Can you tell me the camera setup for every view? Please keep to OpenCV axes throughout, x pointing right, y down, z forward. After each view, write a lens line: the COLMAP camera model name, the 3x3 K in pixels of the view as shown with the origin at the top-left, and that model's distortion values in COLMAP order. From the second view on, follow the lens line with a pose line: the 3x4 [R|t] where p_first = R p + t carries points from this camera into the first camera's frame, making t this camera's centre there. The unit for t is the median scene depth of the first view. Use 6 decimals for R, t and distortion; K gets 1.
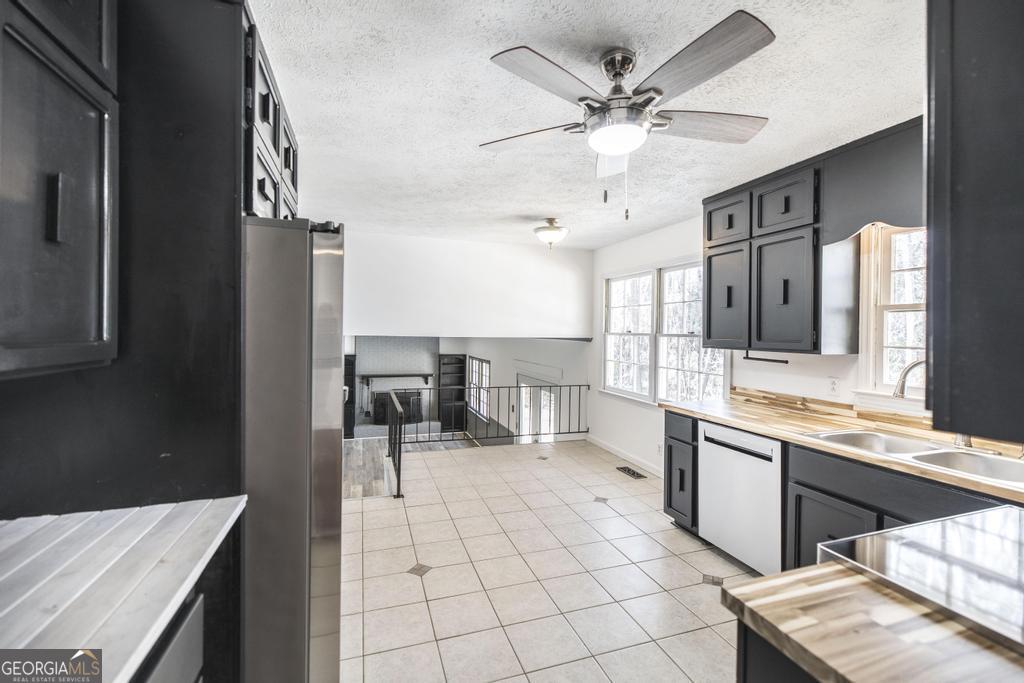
lens RADIAL K [[446.1, 0, 507.3], [0, 446.1, 338.5], [0, 0, 1]] dist [-0.002012, -0.001441]
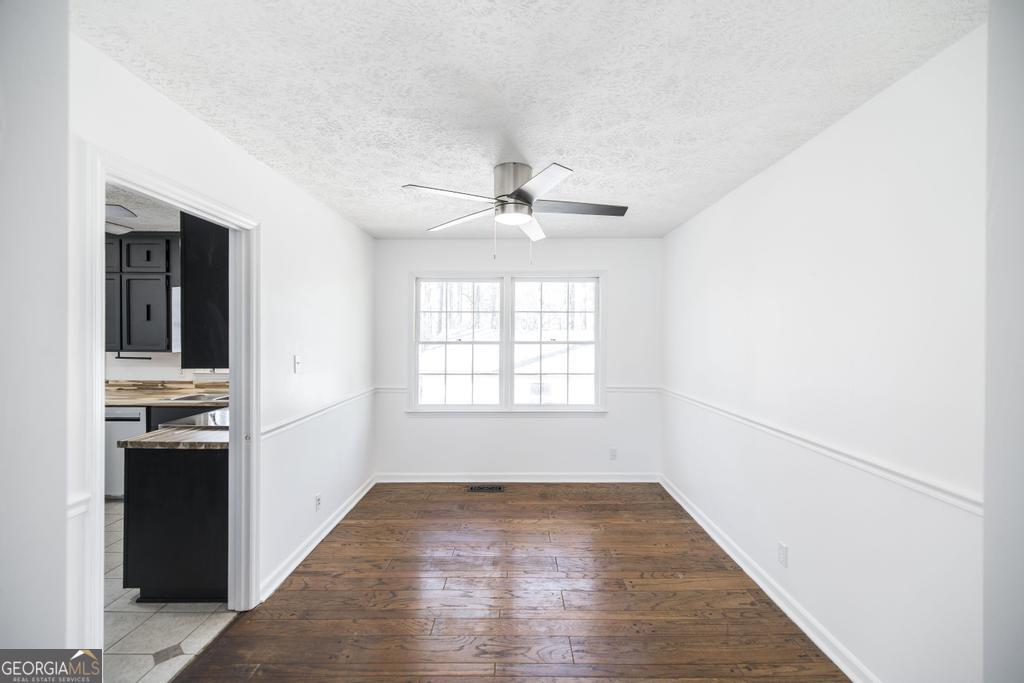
lens RADIAL K [[446.1, 0, 514.8], [0, 446.1, 335.4], [0, 0, 1]] dist [-0.002012, -0.001441]
pose [[0.331007, -0.007881, 0.943596, -0.405487], [0.014967, 0.999883, 0.003100, -0.011951], [-0.943510, 0.013097, 0.331086, -0.698160]]
